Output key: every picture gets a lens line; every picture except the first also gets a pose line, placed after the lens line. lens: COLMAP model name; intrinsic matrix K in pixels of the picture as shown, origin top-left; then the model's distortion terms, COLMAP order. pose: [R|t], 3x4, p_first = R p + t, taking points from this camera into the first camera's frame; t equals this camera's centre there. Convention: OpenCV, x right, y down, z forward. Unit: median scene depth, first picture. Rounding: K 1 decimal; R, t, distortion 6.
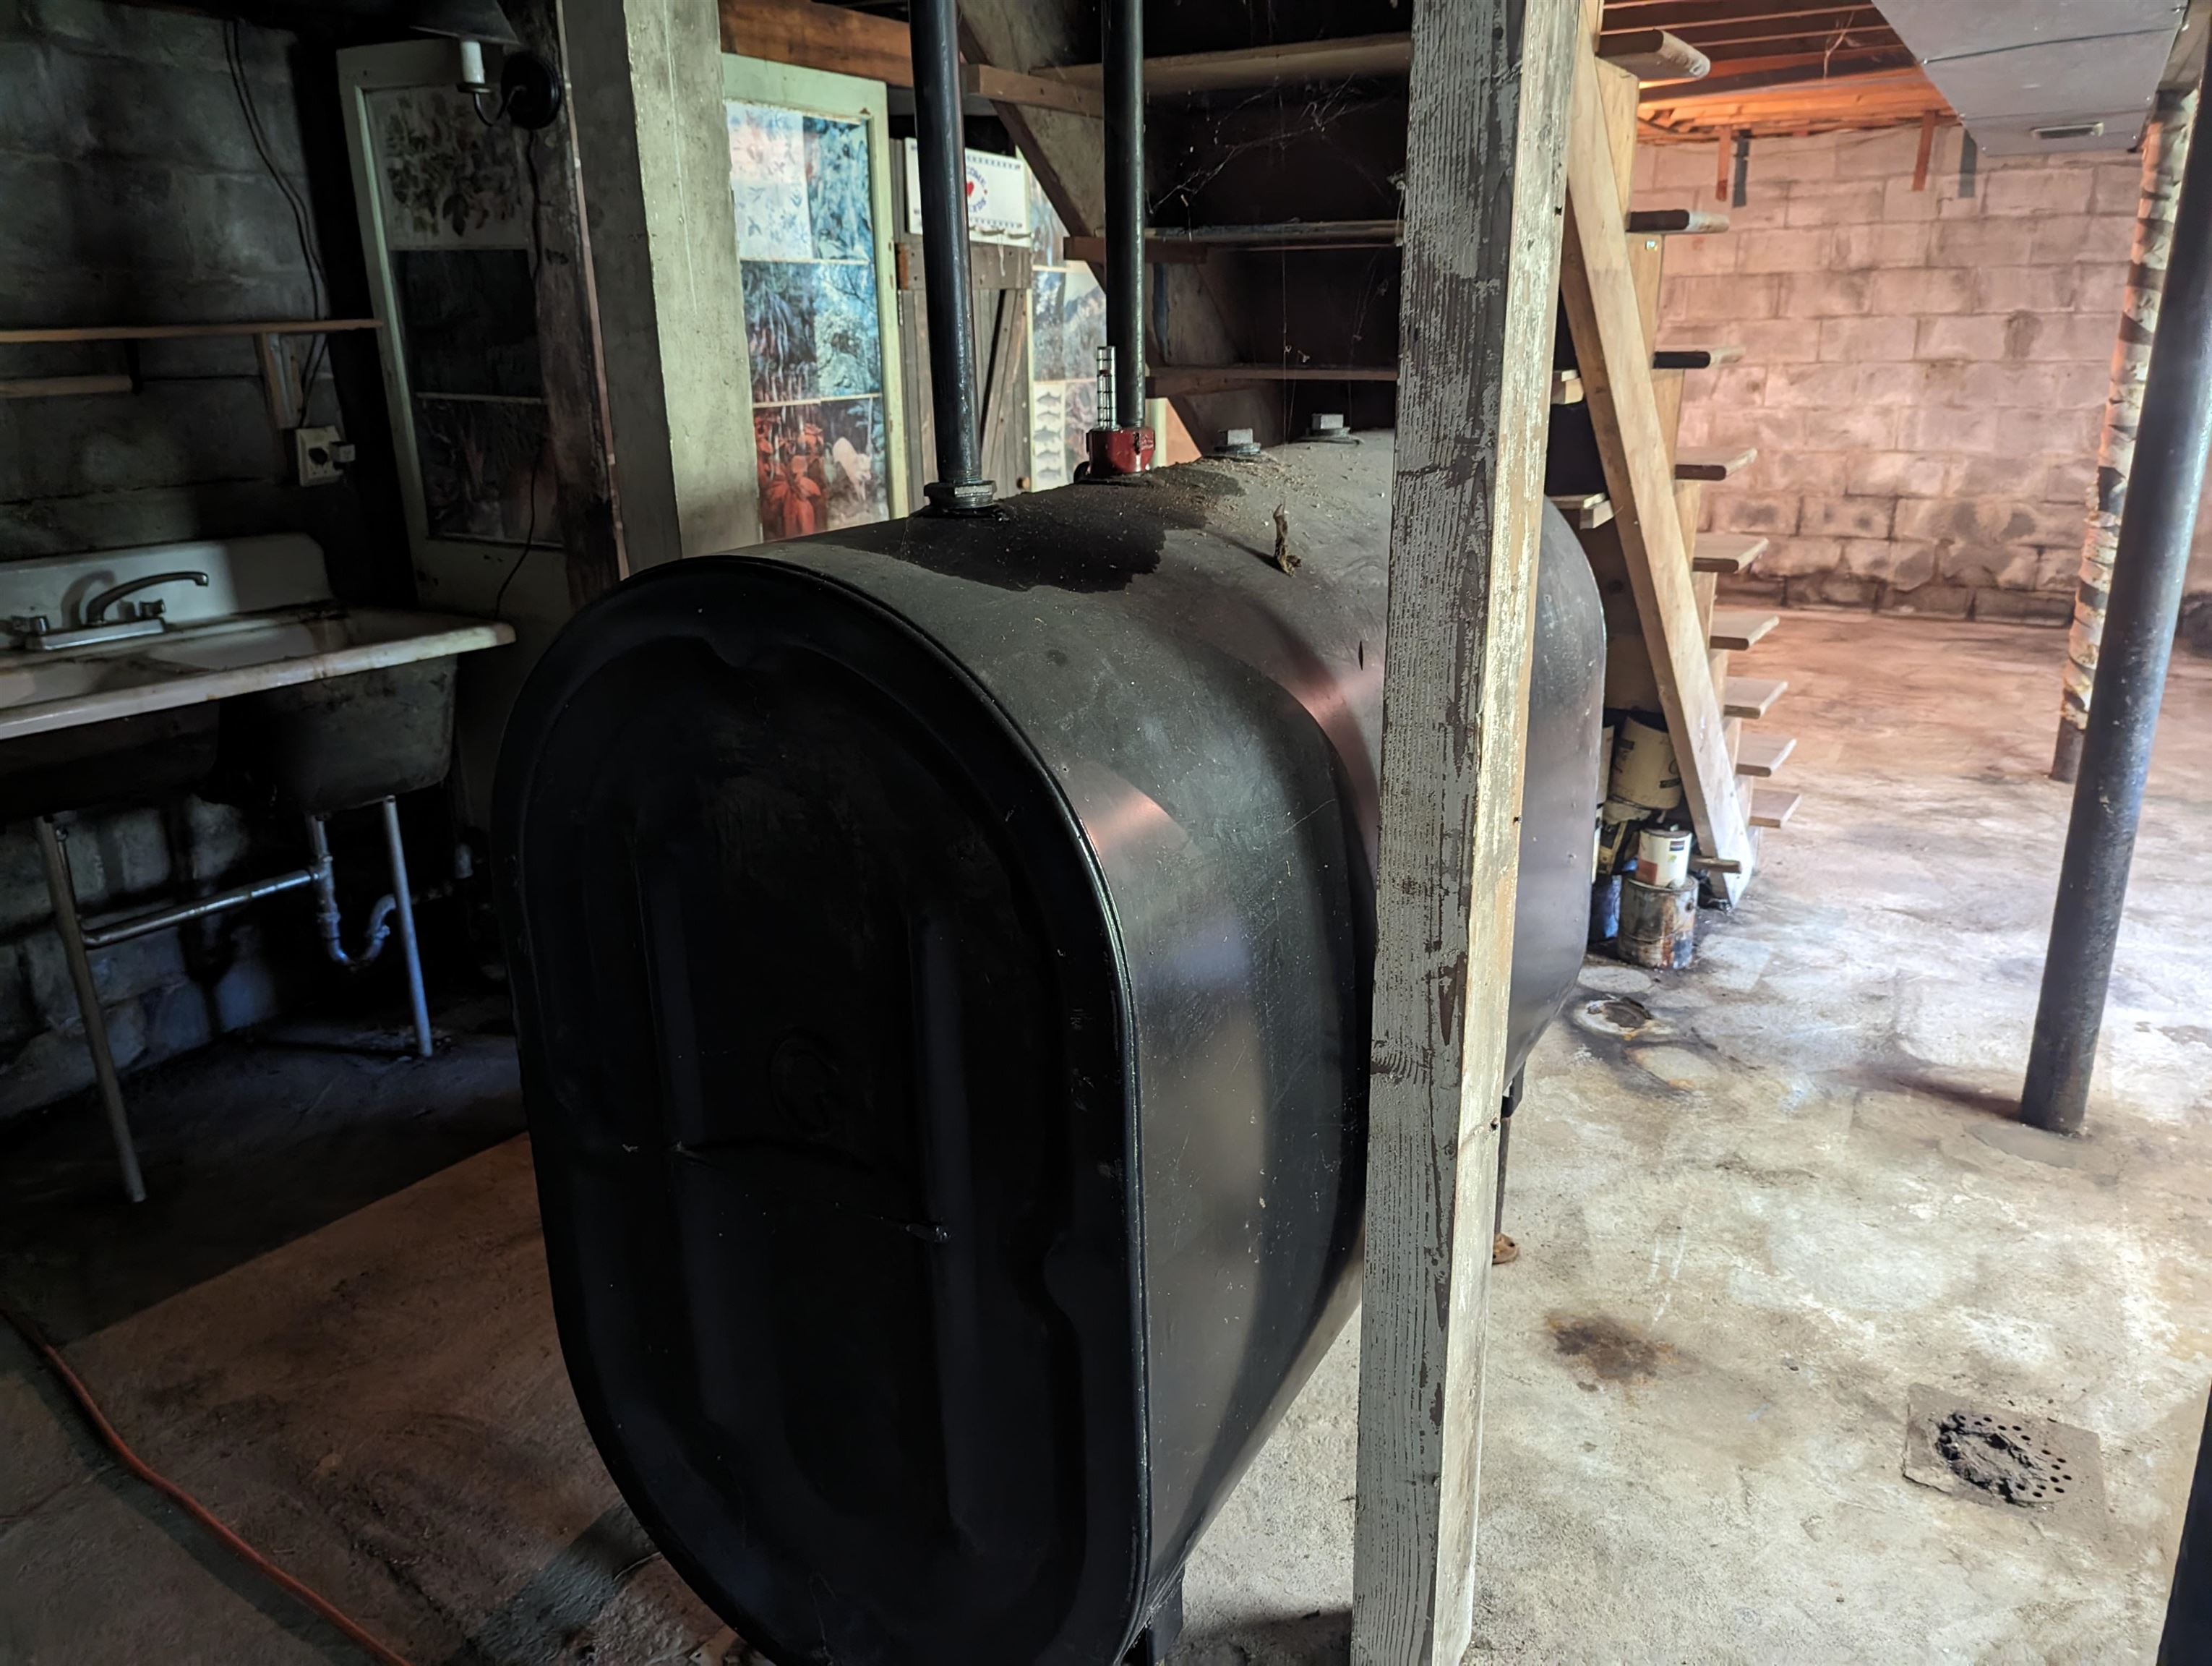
lens RADIAL K [[1568.9, 0, 1110.7], [0, 1568.9, 809.7], [0, 0, 1]] dist [0.052796, -0.051973]
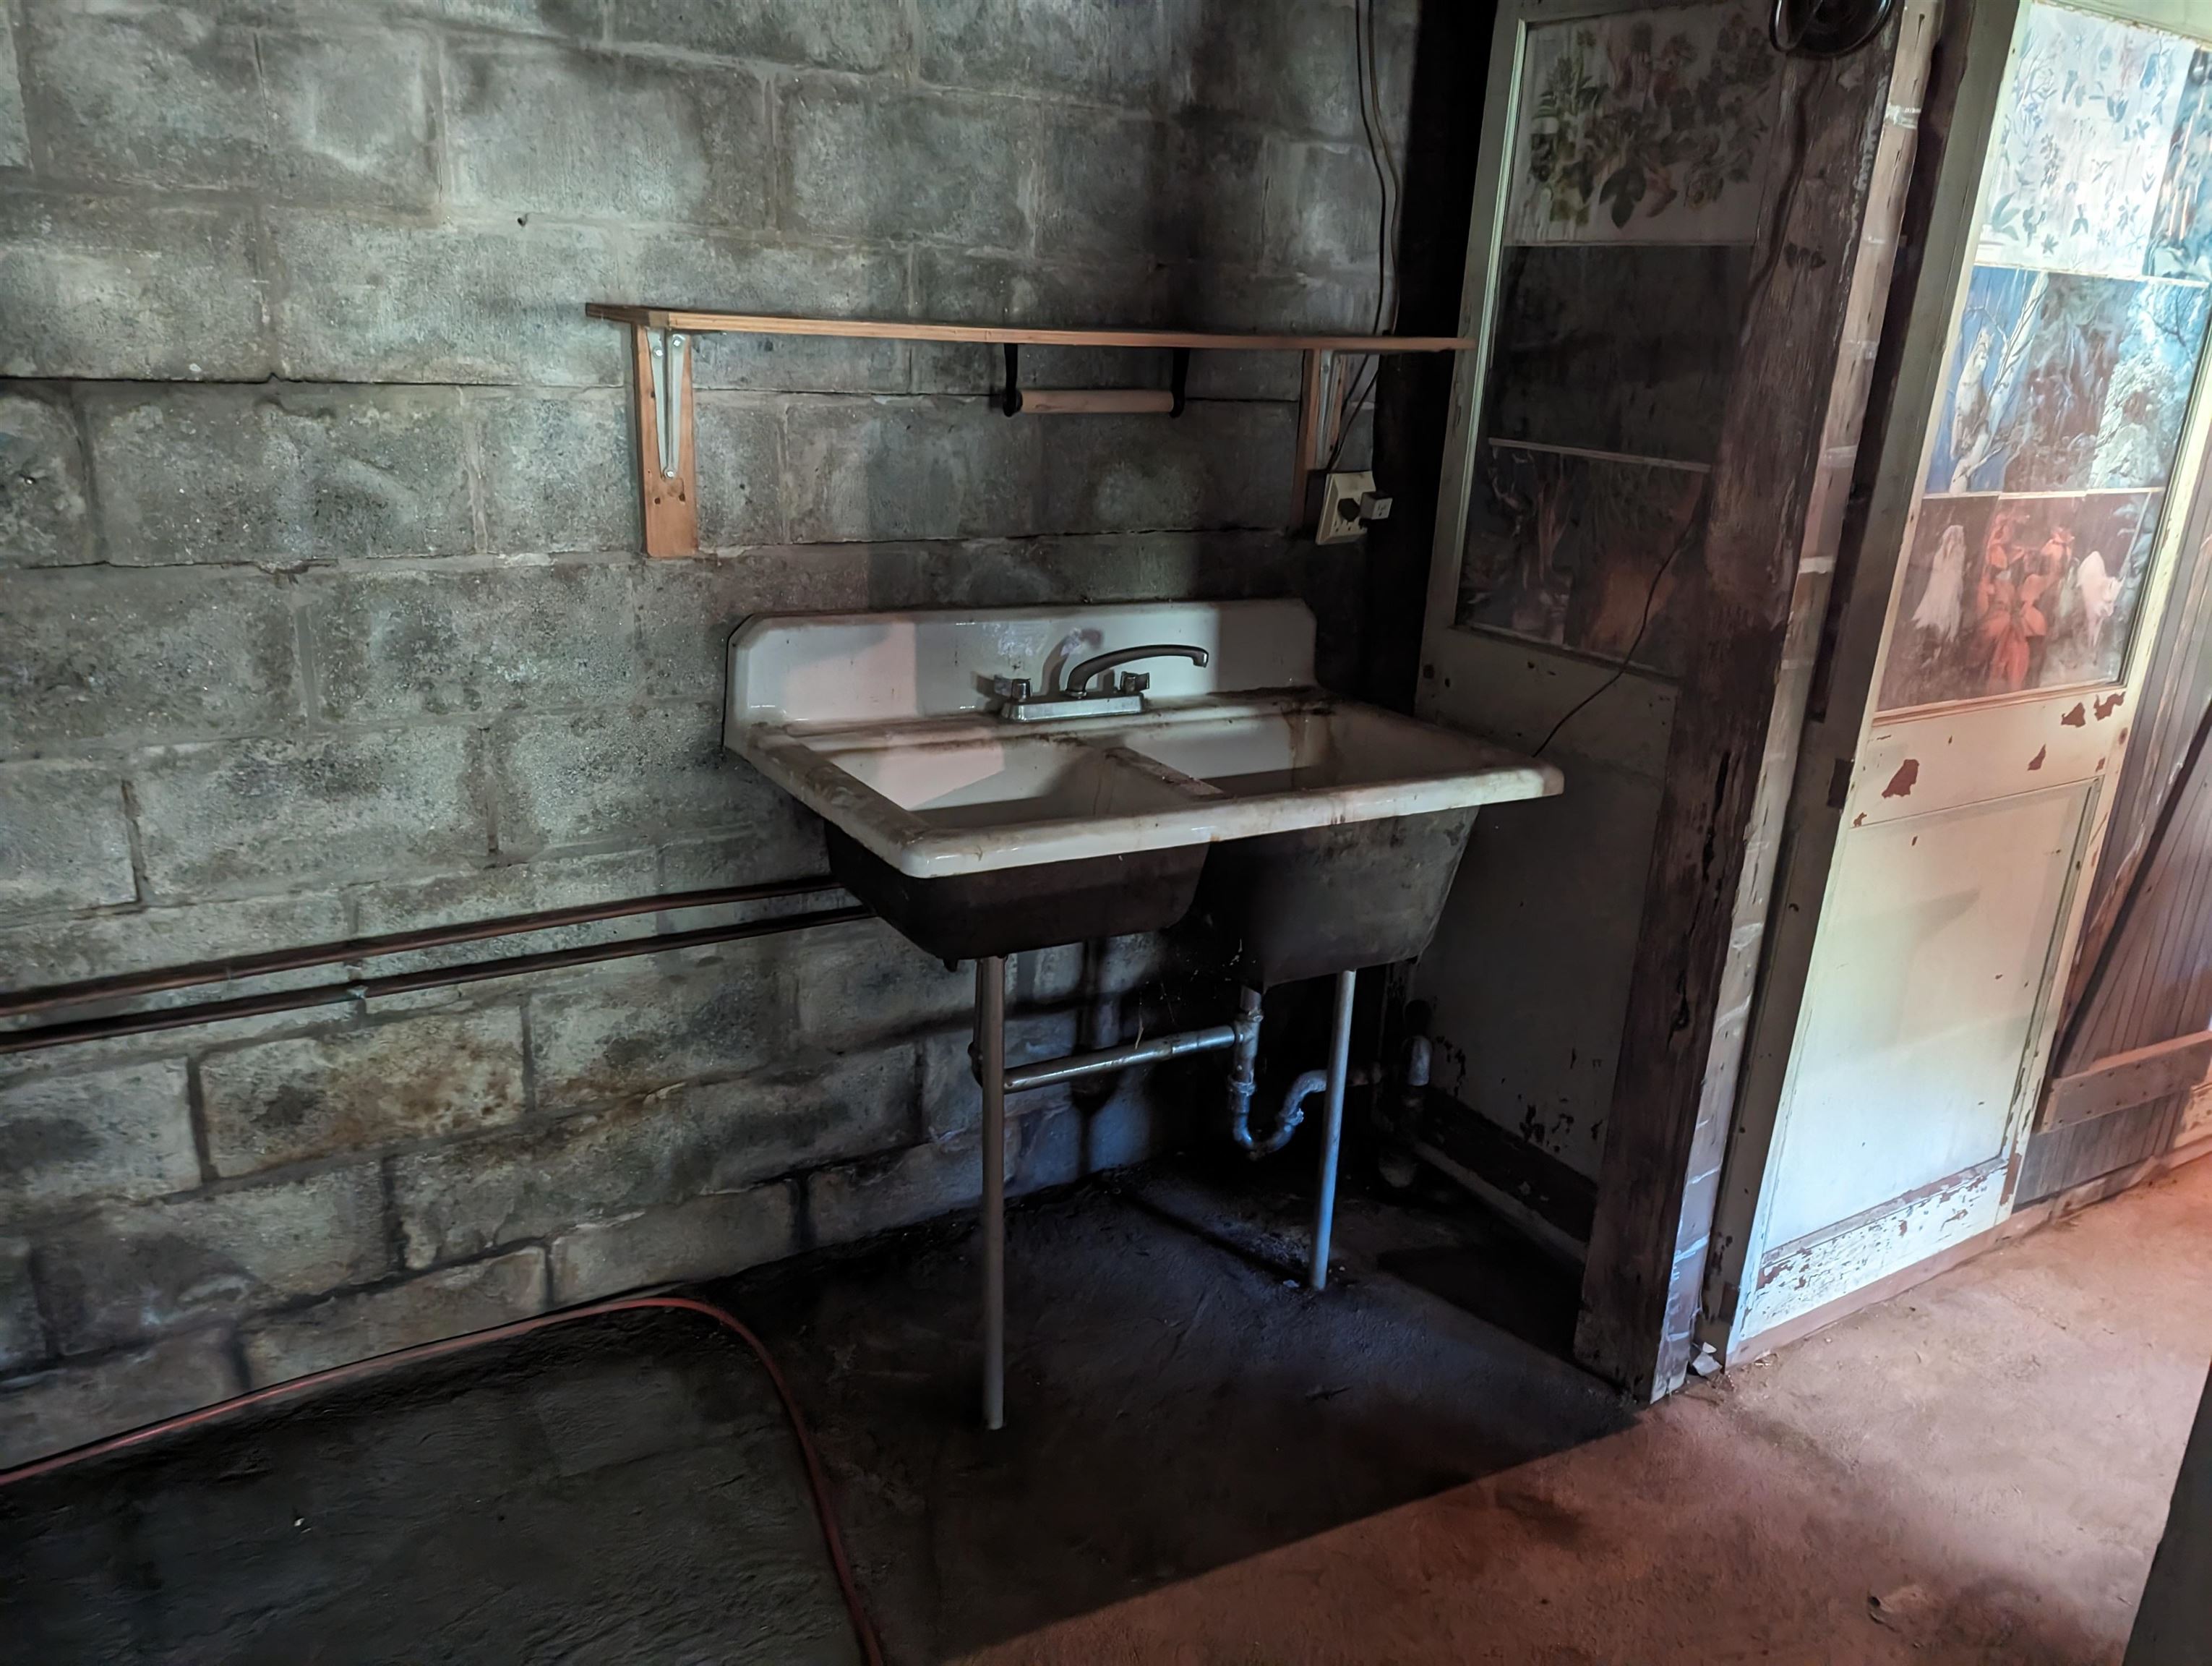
lens RADIAL K [[1543.6, 0, 1096.1], [0, 1543.6, 828.5], [0, 0, 1]] dist [0.053873, -0.044652]
pose [[0.883470, 0.193761, -0.426541, -0.257816], [-0.192817, 0.980162, 0.045878, -0.081538], [0.426968, 0.041712, 0.903304, 0.270110]]
